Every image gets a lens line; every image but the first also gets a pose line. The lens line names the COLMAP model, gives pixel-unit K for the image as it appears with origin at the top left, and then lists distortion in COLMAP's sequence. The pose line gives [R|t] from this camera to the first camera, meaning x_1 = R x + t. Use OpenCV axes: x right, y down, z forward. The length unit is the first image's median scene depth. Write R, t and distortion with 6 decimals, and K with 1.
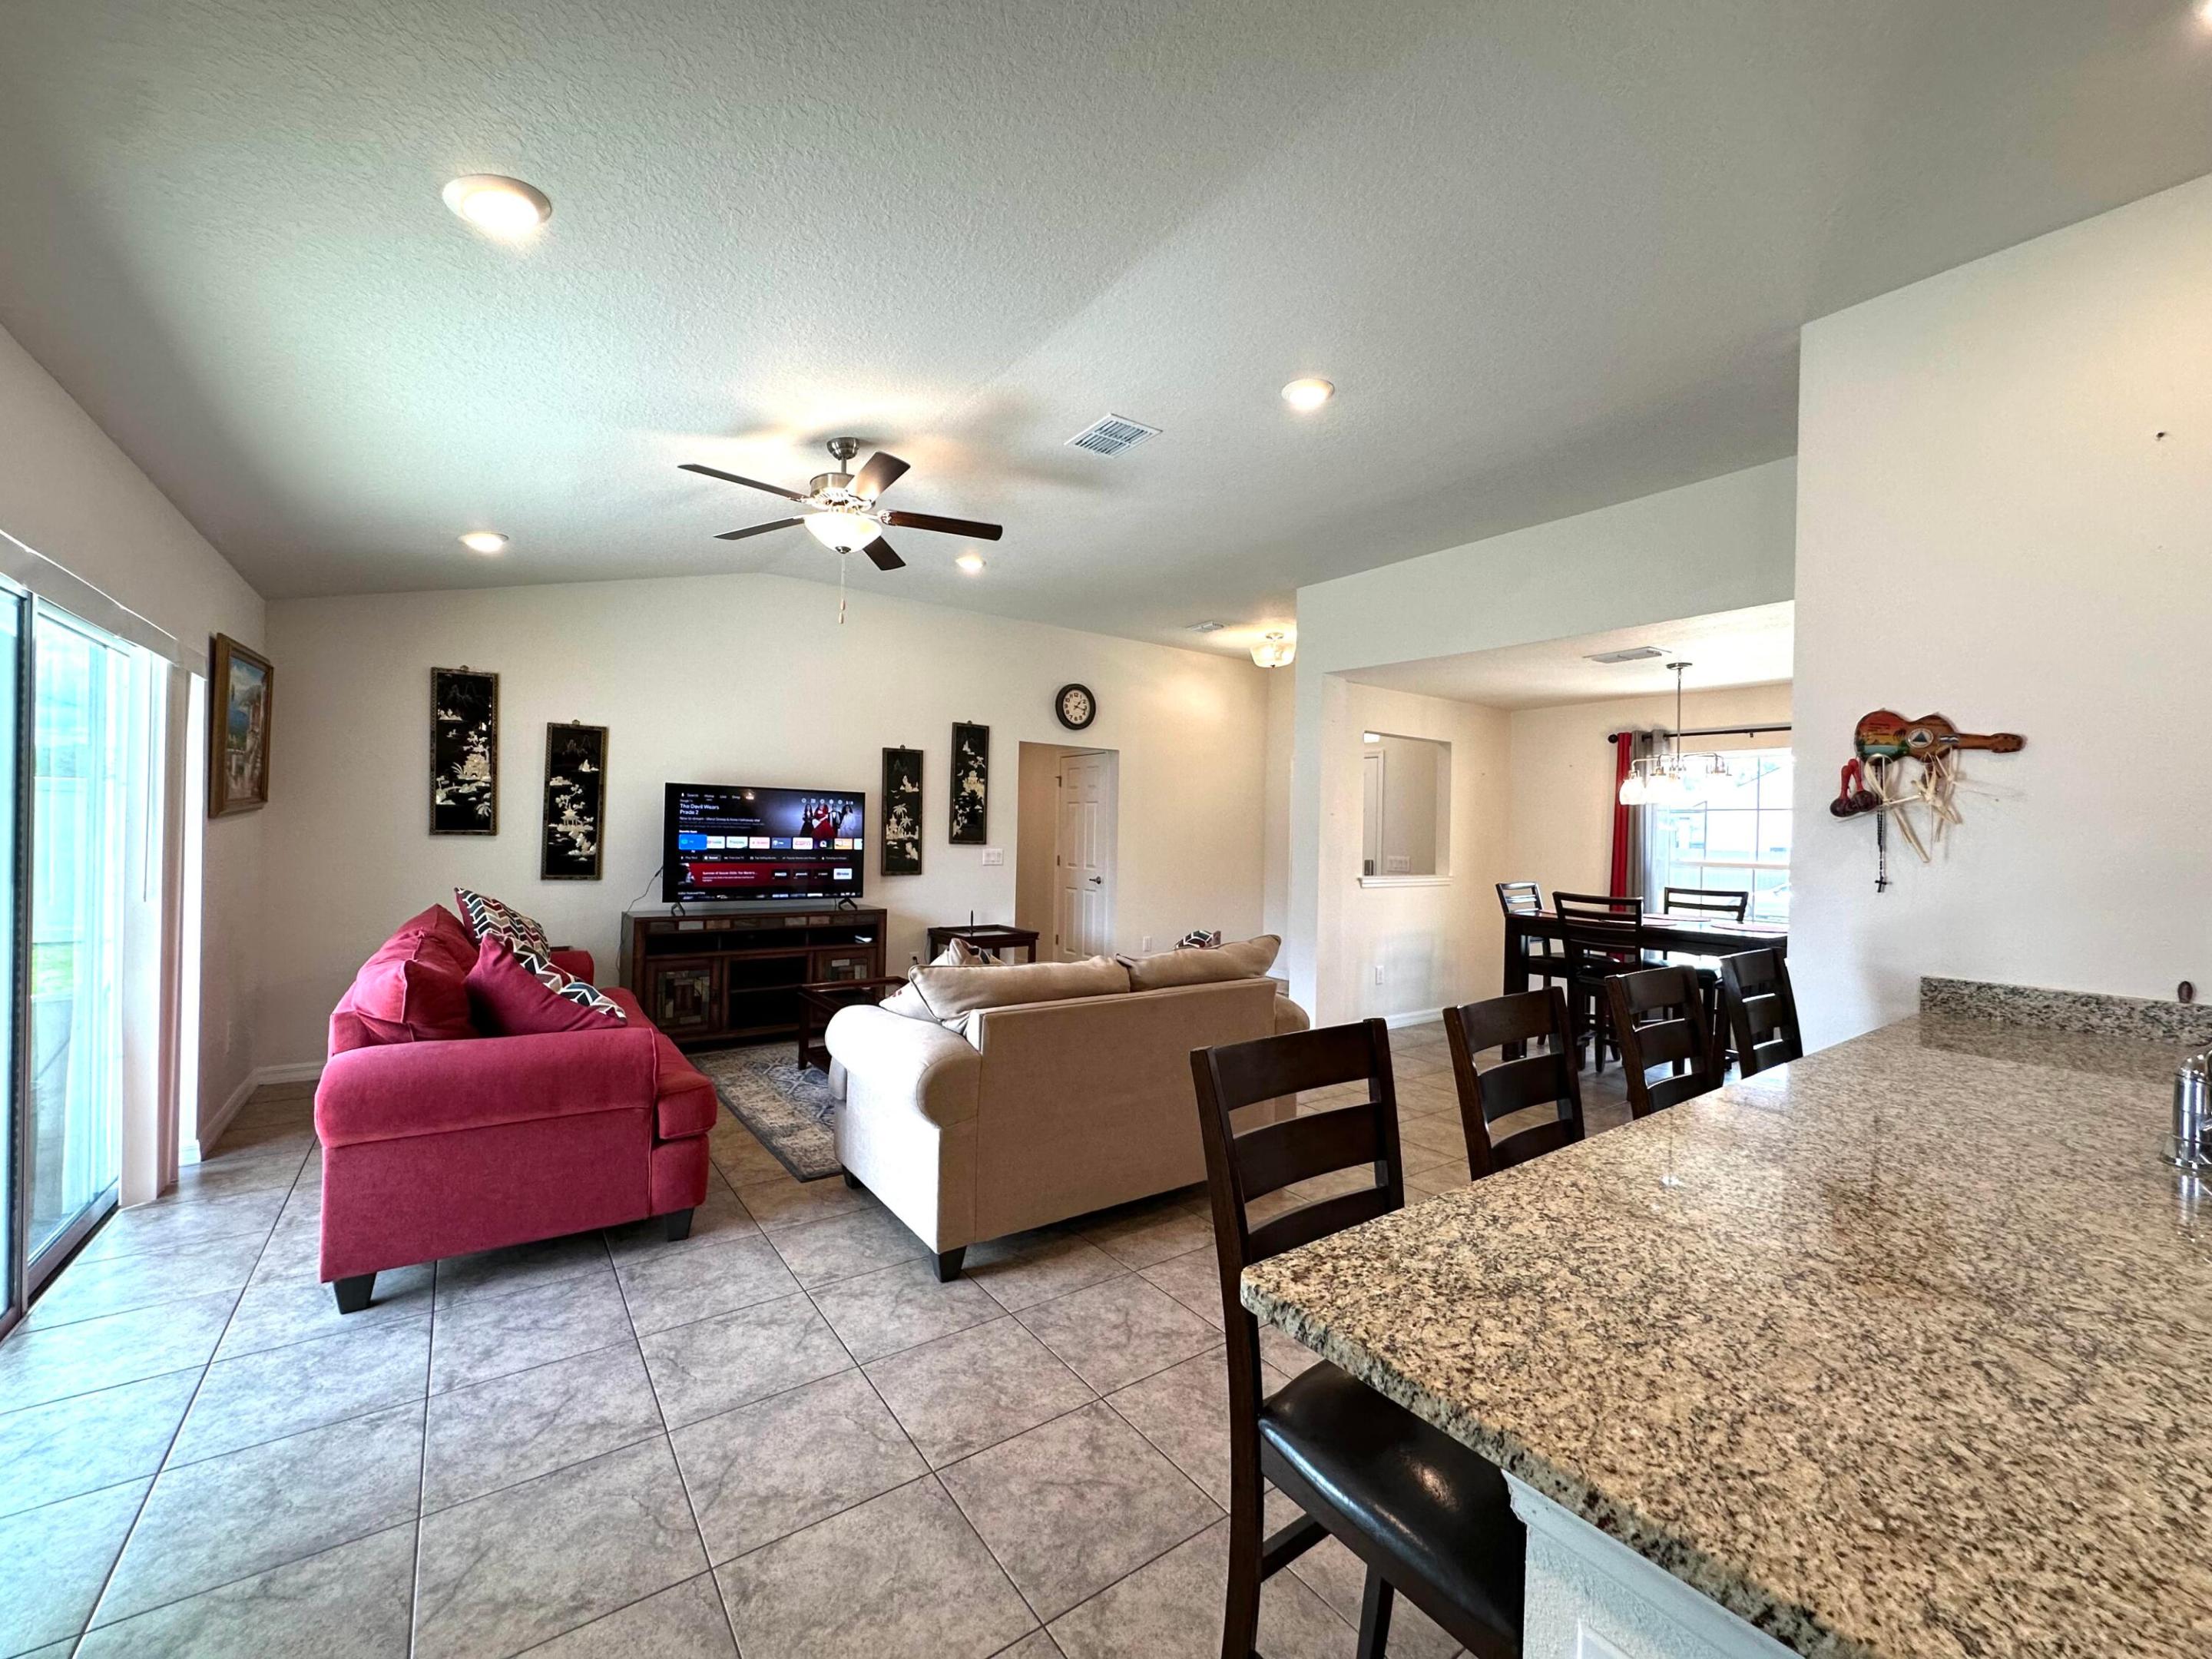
lens RADIAL K [[884.2, 0, 1103.9], [0, 884.2, 830.6], [0, 0, 1]] dist [-0.003685, 0.000326]
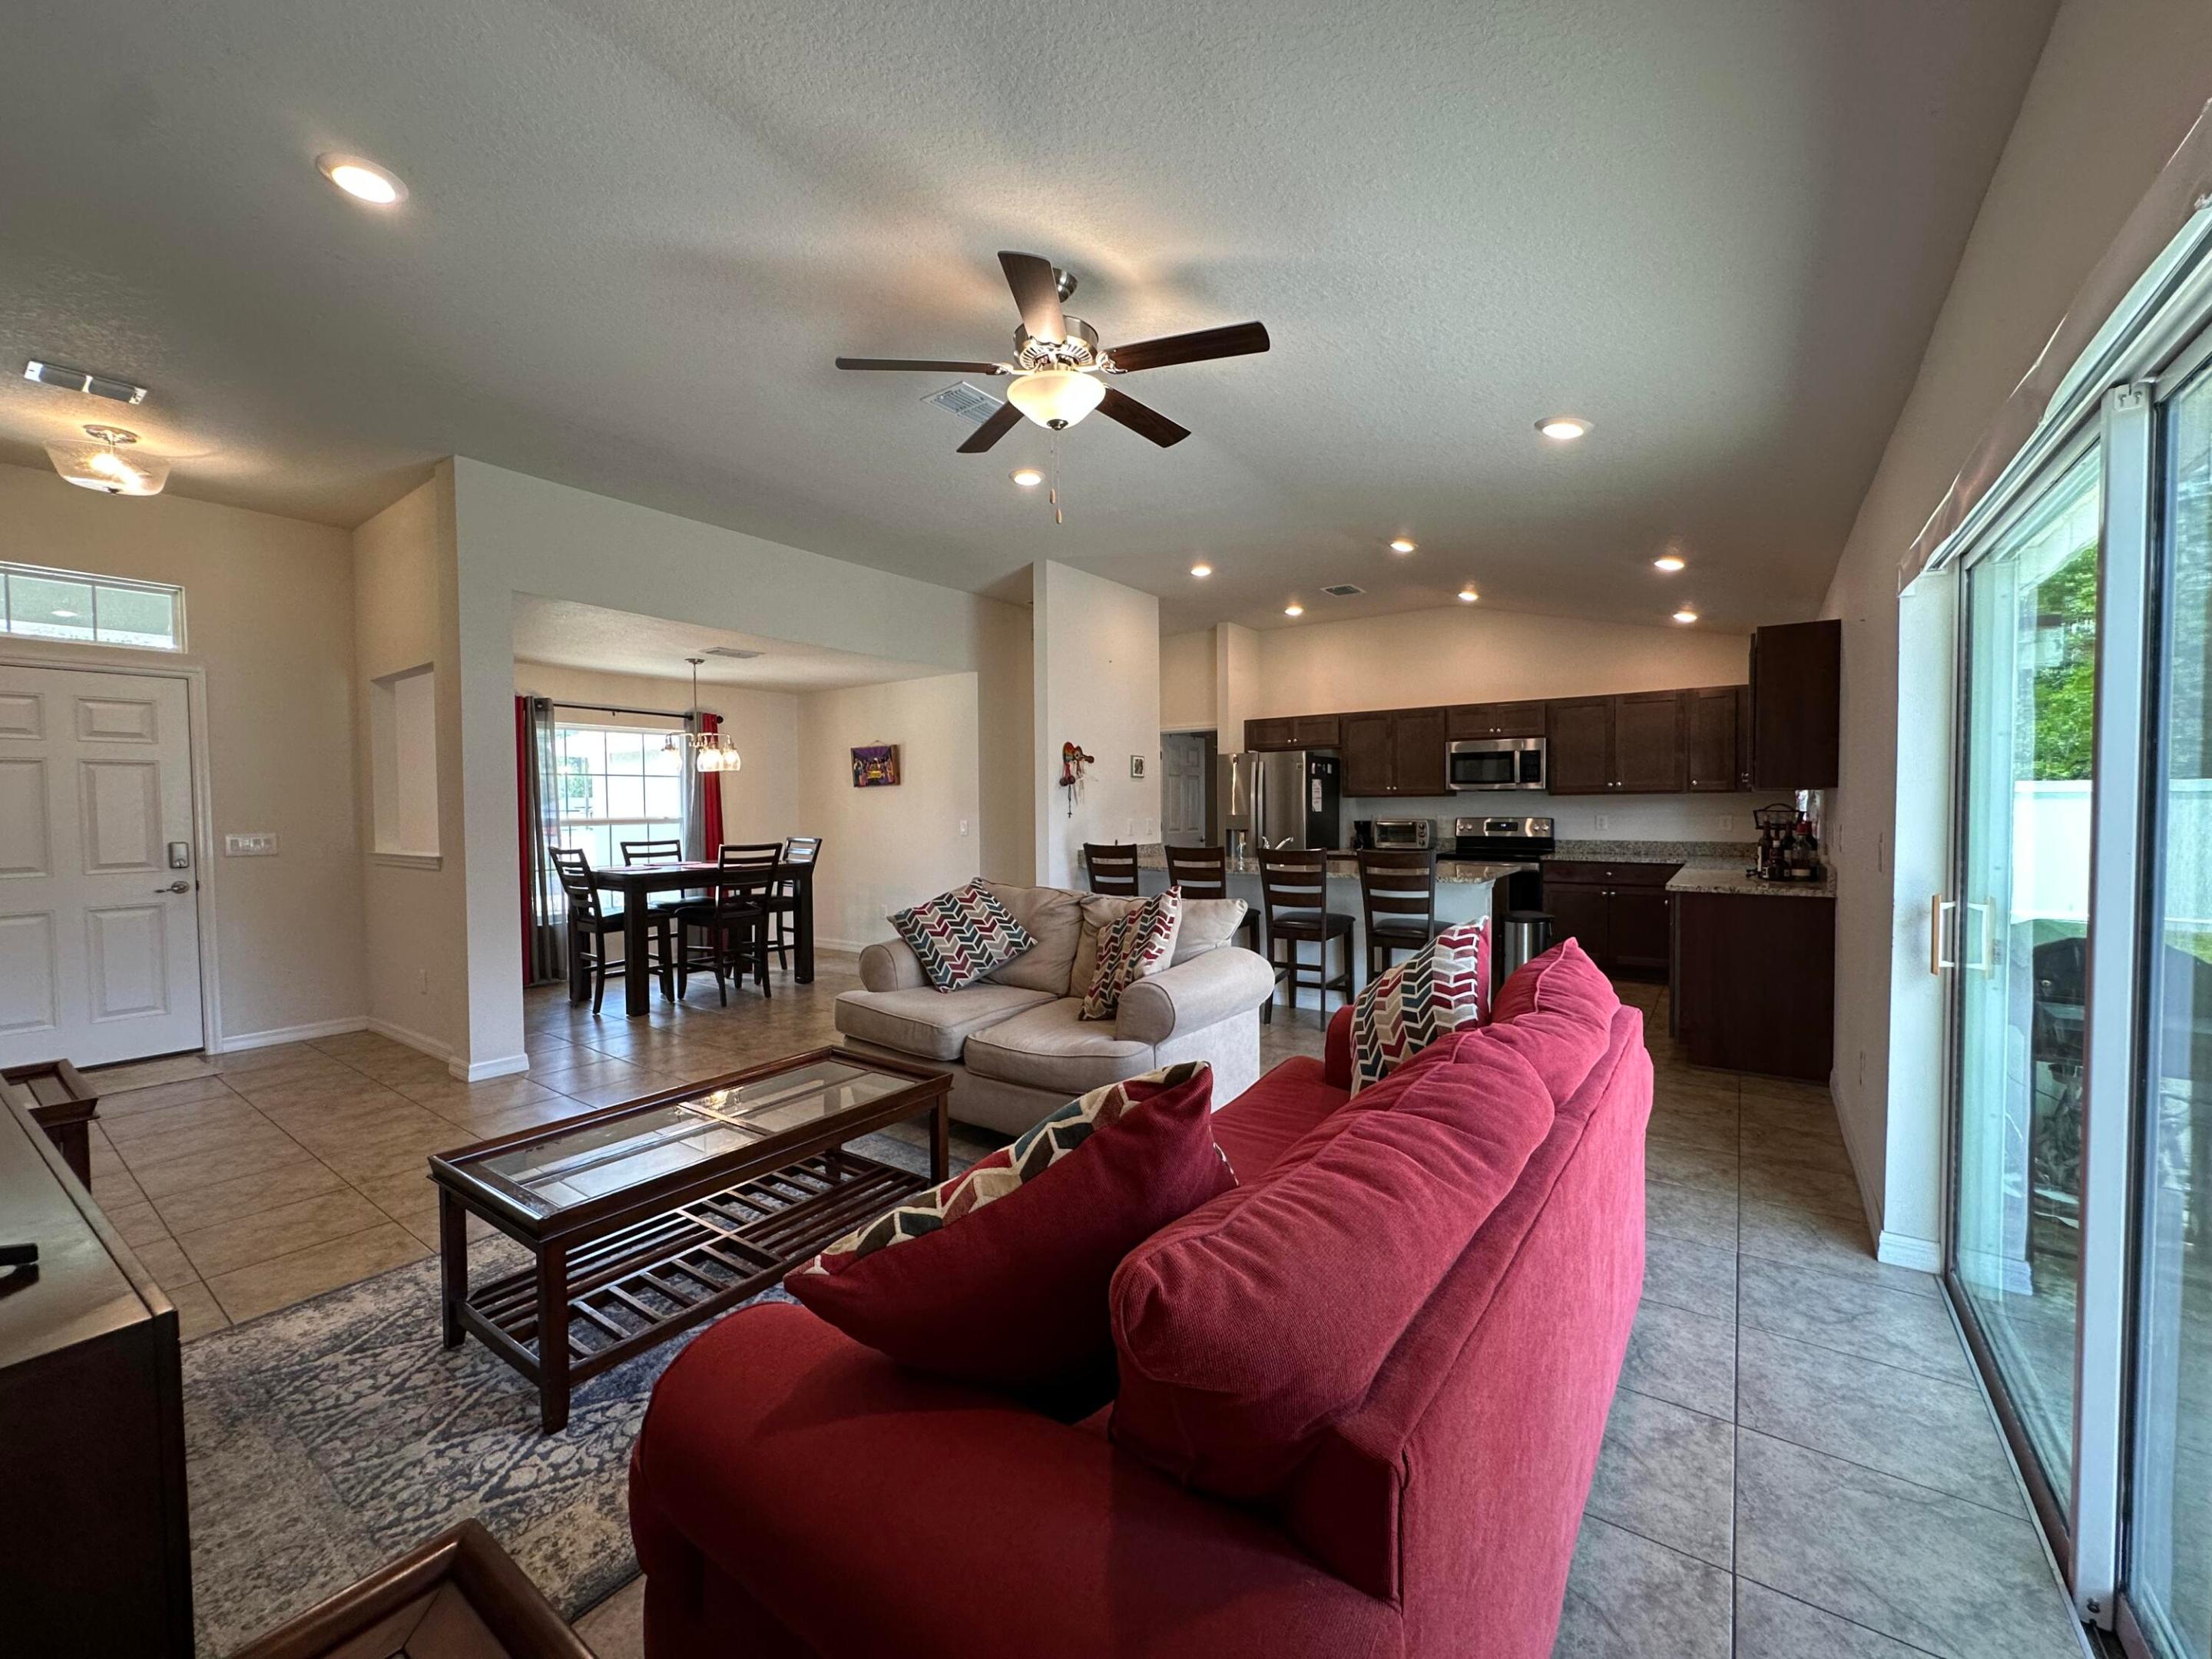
lens RADIAL K [[884.2, 0, 1103.9], [0, 884.2, 830.6], [0, 0, 1]] dist [-0.003685, 0.000326]
pose [[-0.310005, -0.044442, 0.949696, -0.667817], [0.001753, 0.998878, 0.047316, -0.004273], [-0.950733, 0.016333, -0.309579, 0.773273]]
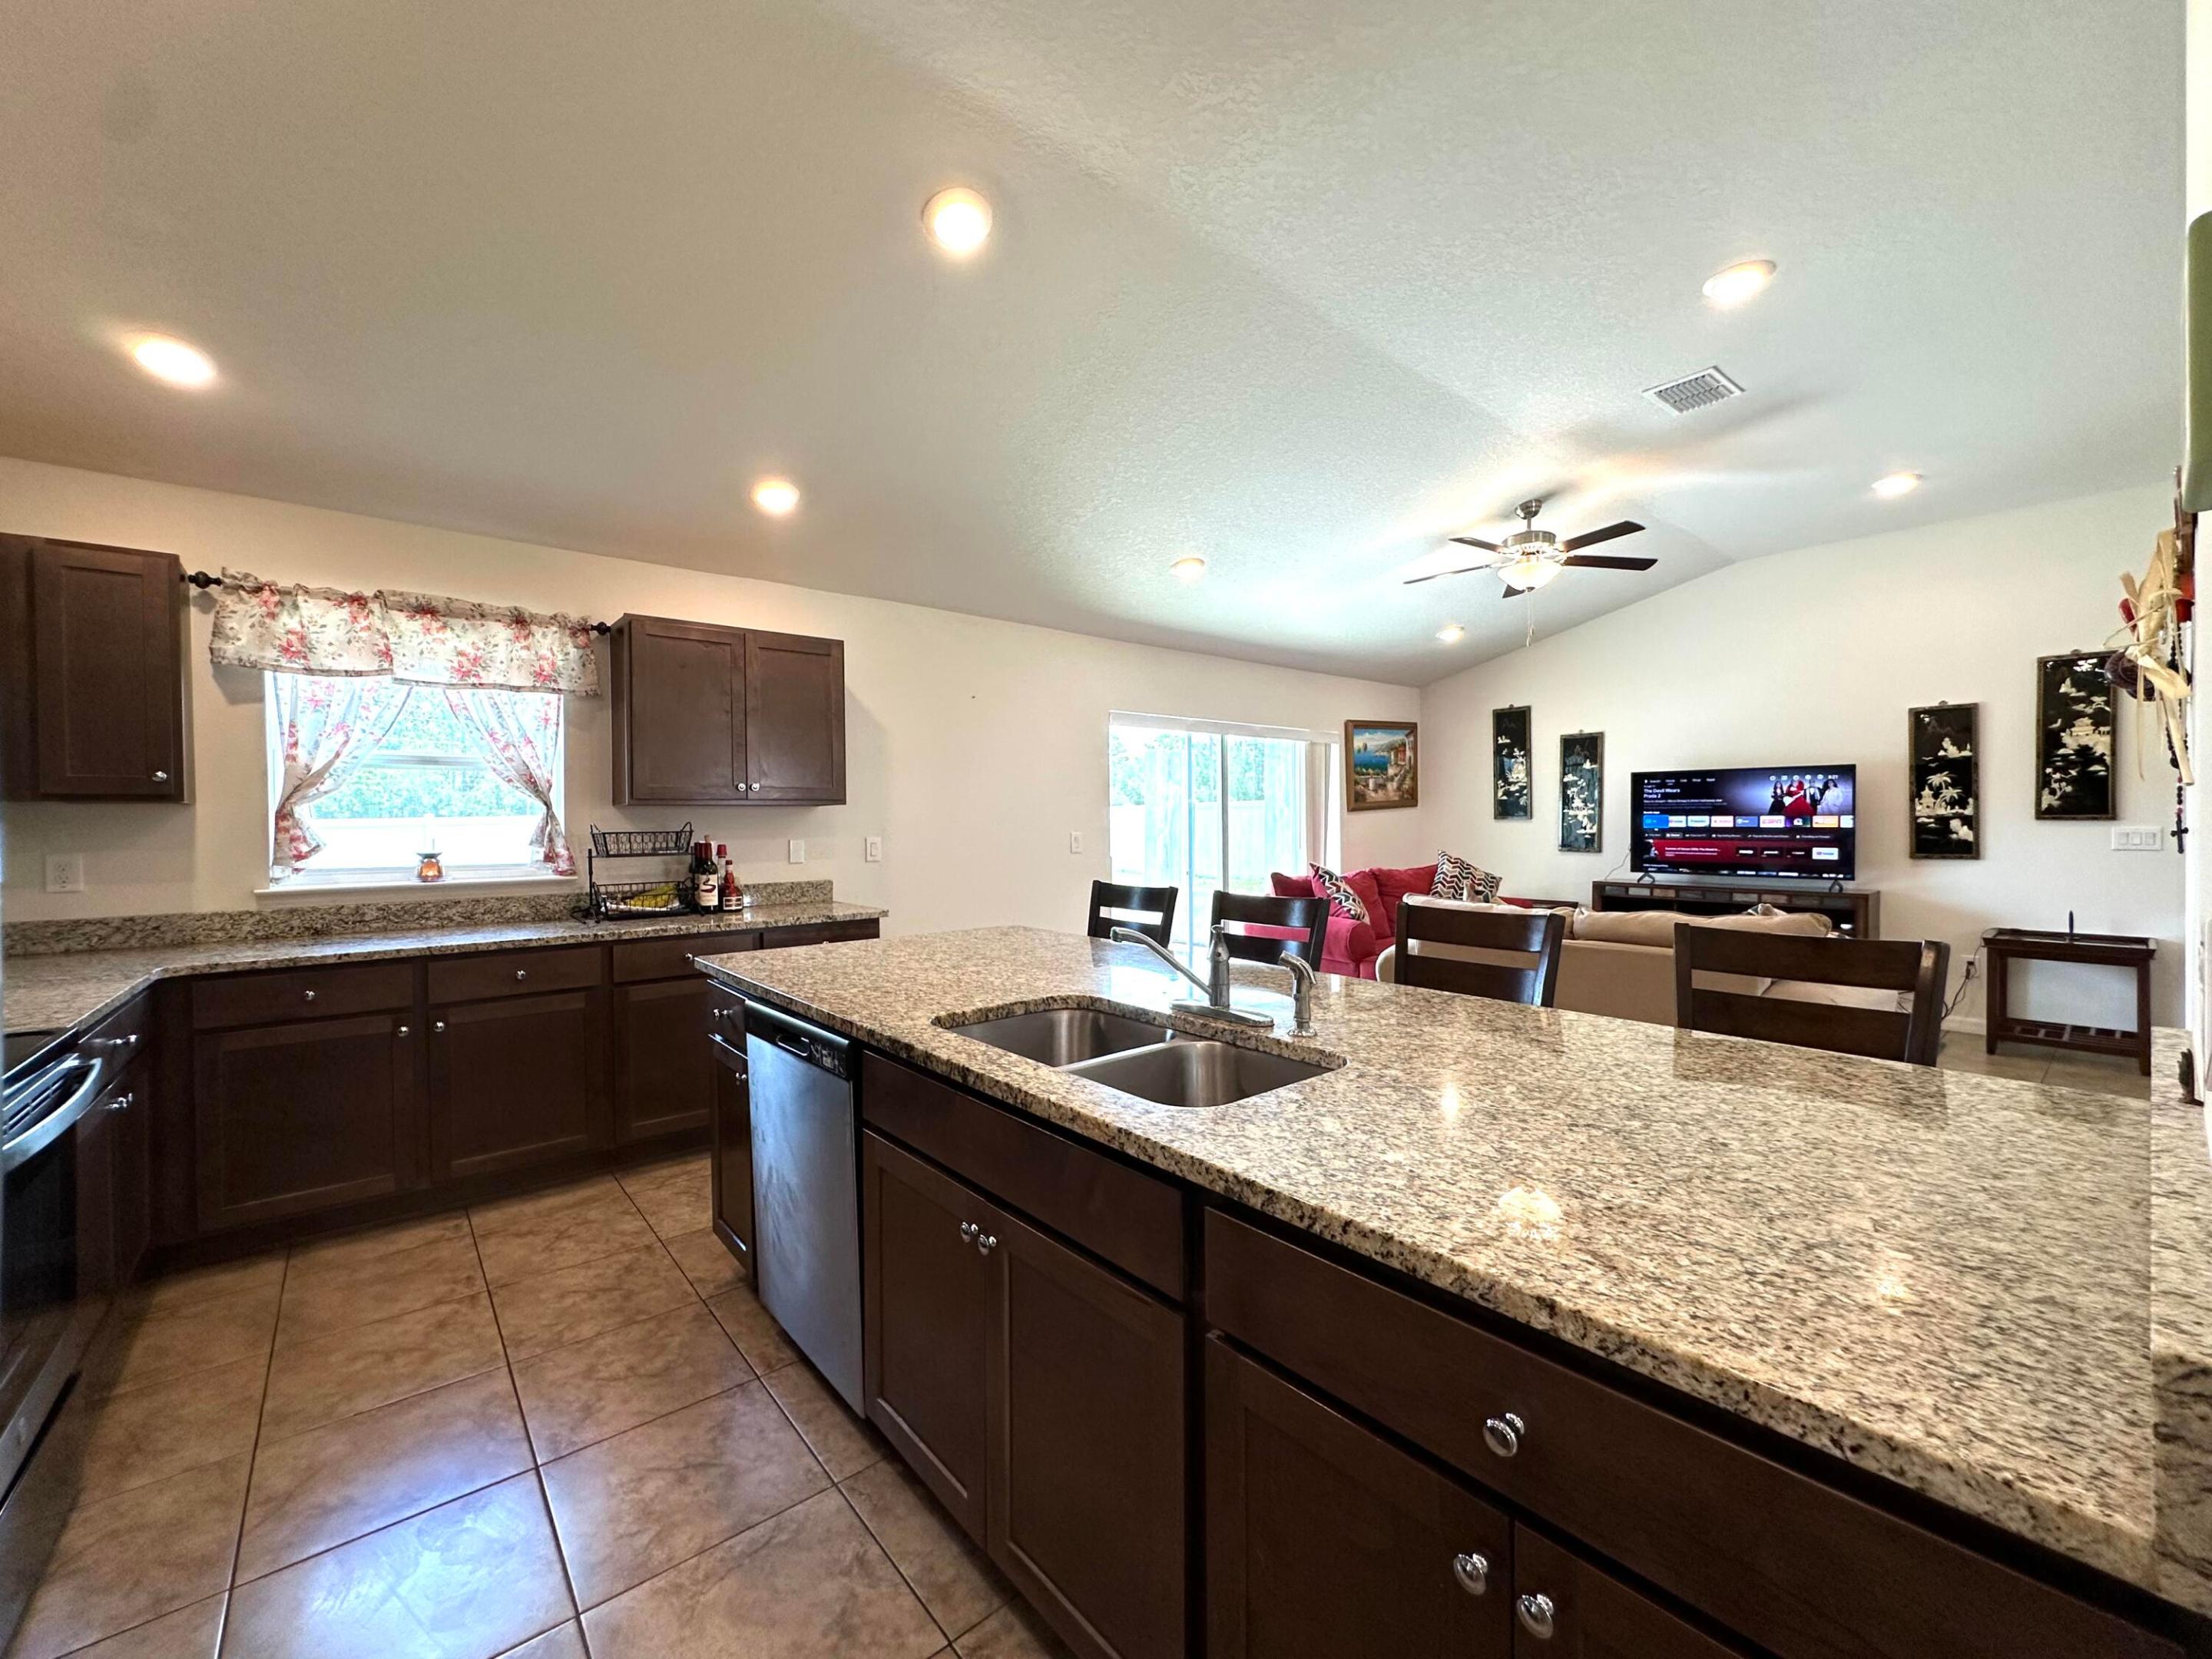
lens RADIAL K [[884.2, 0, 1103.9], [0, 884.2, 830.6], [0, 0, 1]] dist [-0.003685, 0.000326]
pose [[0.072136, -0.009560, -0.997349, 0.608501], [0.010575, 0.999905, -0.008819, 0.026148], [0.997339, -0.009910, 0.072230, 0.183219]]
